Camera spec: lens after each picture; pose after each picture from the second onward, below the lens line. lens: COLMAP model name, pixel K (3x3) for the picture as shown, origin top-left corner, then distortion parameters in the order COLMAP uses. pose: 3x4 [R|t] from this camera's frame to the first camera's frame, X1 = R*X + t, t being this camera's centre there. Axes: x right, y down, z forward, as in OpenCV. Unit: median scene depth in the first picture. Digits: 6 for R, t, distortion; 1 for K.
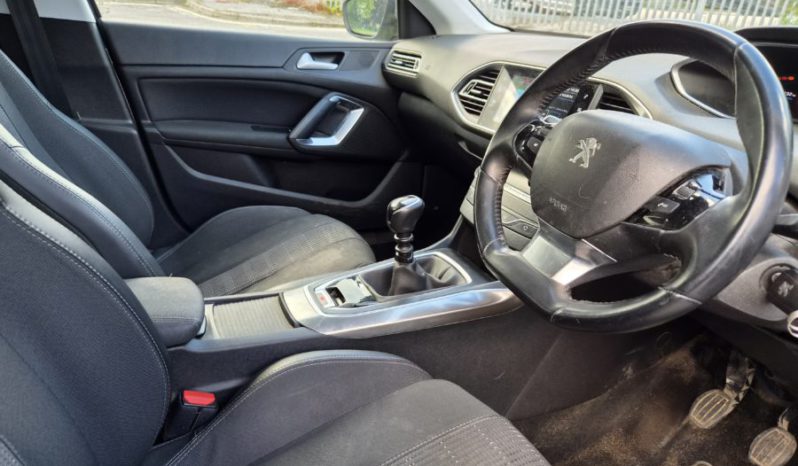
lens RADIAL K [[545.4, 0, 401.2], [0, 545.4, 233.3], [0, 0, 1]] dist [0.025722, -0.024954]
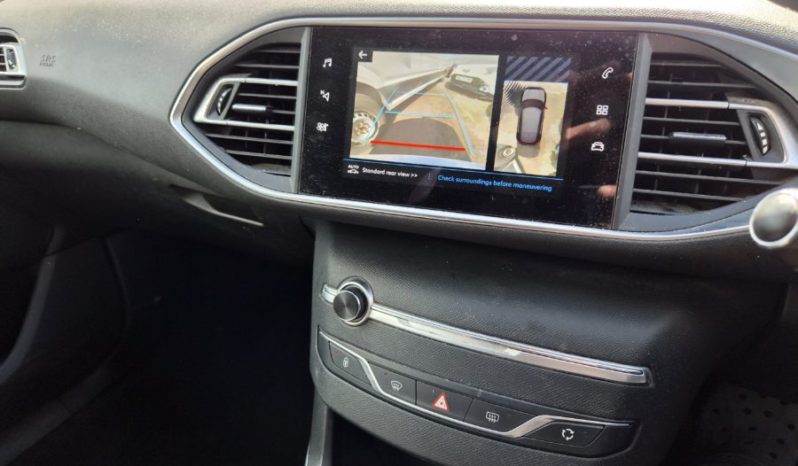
lens RADIAL K [[545.4, 0, 400.2], [0, 545.4, 230.3], [0, 0, 1]] dist [0.025722, -0.024954]
pose [[0.769838, -0.369863, 0.520145, -0.011591], [0.319323, 0.928838, 0.187862, -0.213035], [-0.552614, 0.021471, 0.833161, 0.611154]]
